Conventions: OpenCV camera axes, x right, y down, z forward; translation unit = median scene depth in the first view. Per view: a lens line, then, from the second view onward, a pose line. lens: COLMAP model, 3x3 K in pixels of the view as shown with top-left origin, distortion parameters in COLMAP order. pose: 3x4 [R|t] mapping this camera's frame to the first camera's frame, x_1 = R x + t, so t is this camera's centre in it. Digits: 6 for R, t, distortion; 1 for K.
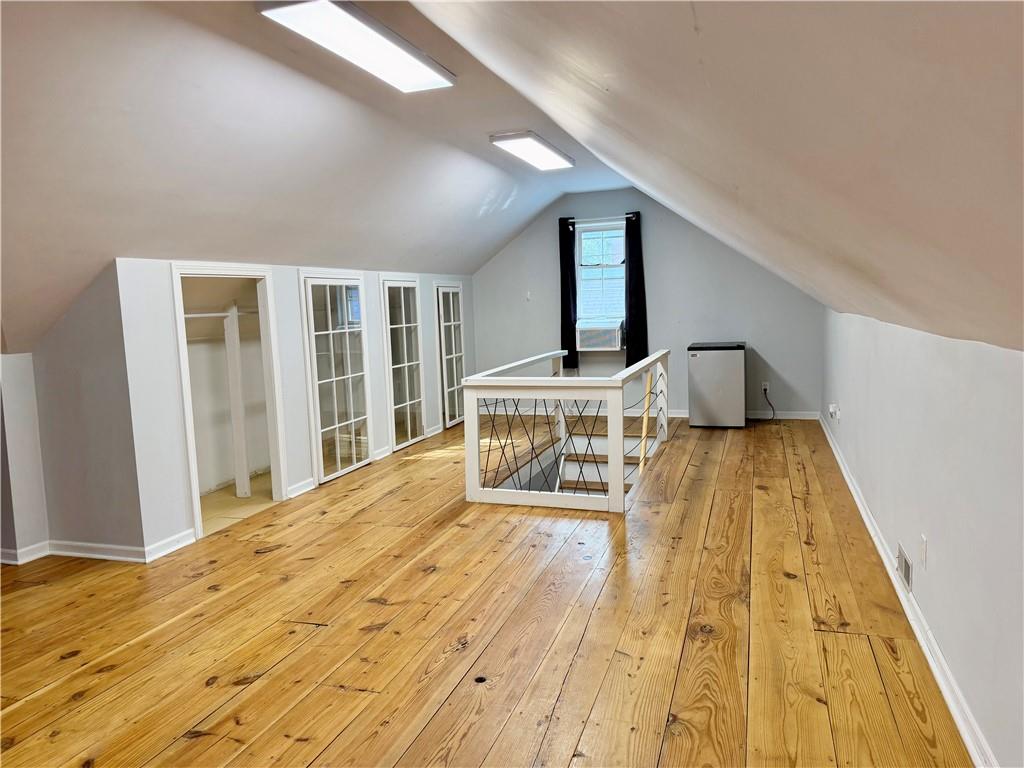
lens RADIAL K [[730.0, 0, 513.6], [0, 730.0, 380.1], [0, 0, 1]] dist [0.043211, -0.040128]
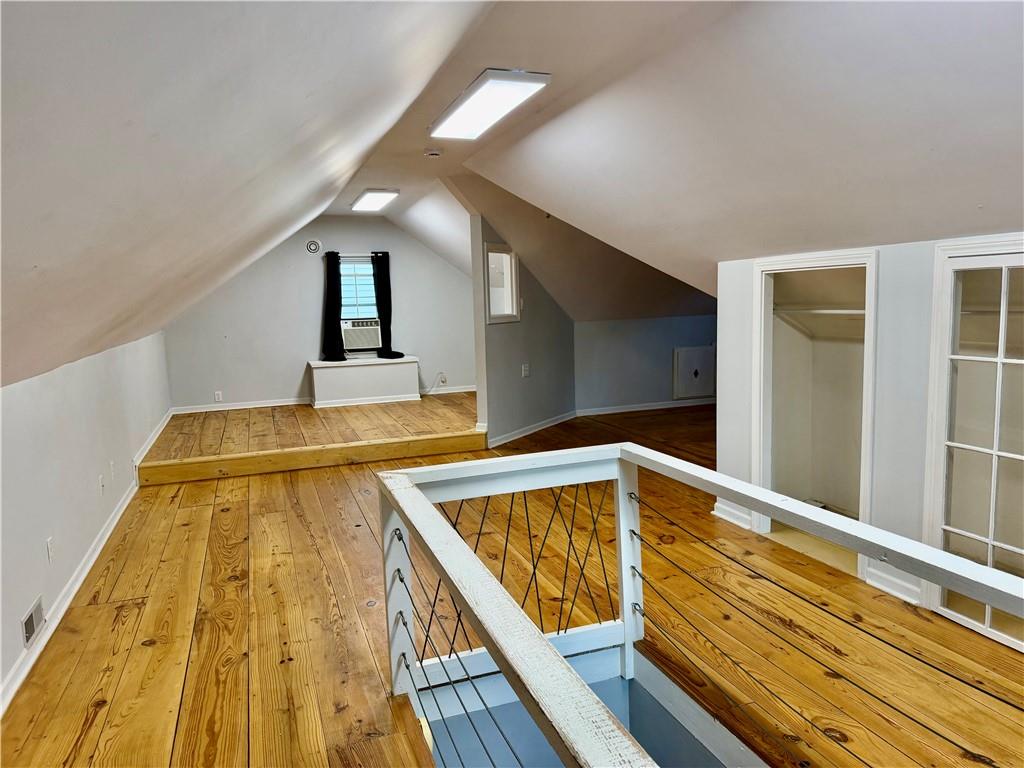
lens RADIAL K [[730.0, 0, 515.5], [0, 730.0, 387.6], [0, 0, 1]] dist [0.043211, -0.040128]
pose [[-0.783627, 0.143916, -0.604332, 0.518073], [-0.003075, 0.971886, 0.235433, -0.267954], [0.621224, 0.186350, -0.761154, 1.899764]]
